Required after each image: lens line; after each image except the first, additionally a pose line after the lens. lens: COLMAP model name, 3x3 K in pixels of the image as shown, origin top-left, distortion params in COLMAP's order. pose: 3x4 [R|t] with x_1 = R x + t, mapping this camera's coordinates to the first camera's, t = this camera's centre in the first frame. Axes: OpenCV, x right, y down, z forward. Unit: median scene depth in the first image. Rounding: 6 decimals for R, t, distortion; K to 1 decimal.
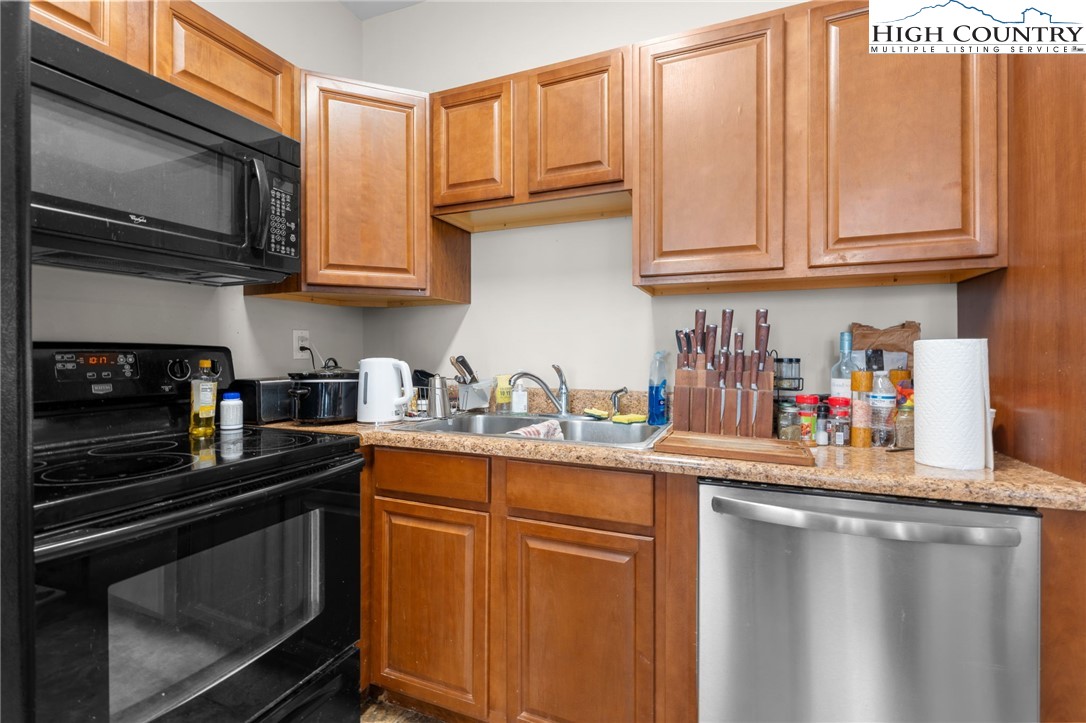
lens RADIAL K [[475.5, 0, 543.0], [0, 475.5, 361.5], [0, 0, 1]] dist [-0.014361, 0.000044]
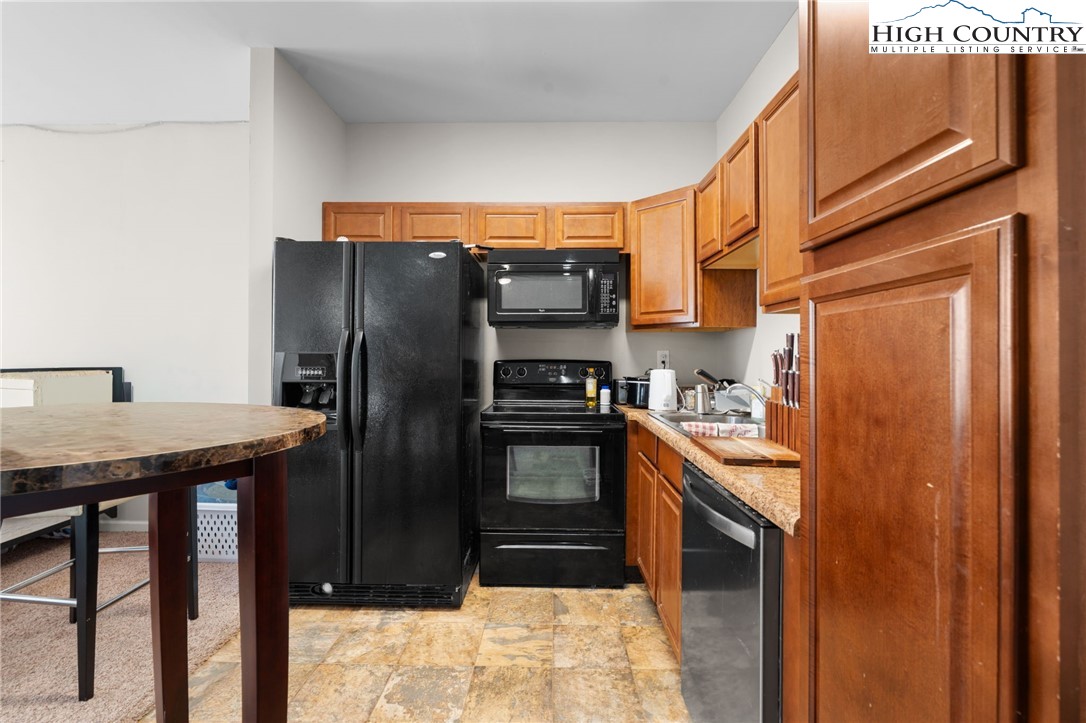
lens RADIAL K [[487.4, 0, 543.0], [0, 487.4, 361.5], [0, 0, 1]] dist [-0.026307, -0.000154]
pose [[0.368257, 0.009037, -0.929680, 1.024531], [-0.022266, 0.999752, 0.000899, -0.026660], [0.929457, 0.020369, 0.368367, 0.047727]]
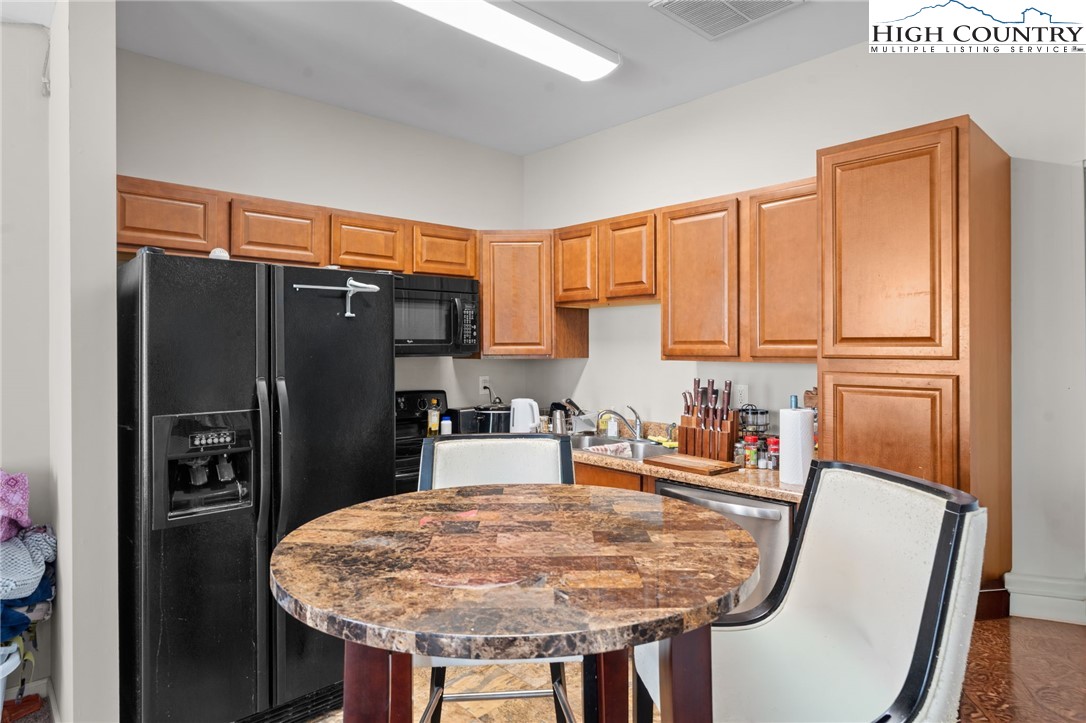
lens RADIAL K [[611.0, 0, 543.0], [0, 611.0, 361.5], [0, 0, 1]] dist [-0.036939, -0.000536]
pose [[0.908736, 0.004869, -0.417343, 0.623097], [-0.002690, 0.999980, 0.005810, -0.153303], [0.417363, -0.004157, 0.908730, -0.924796]]
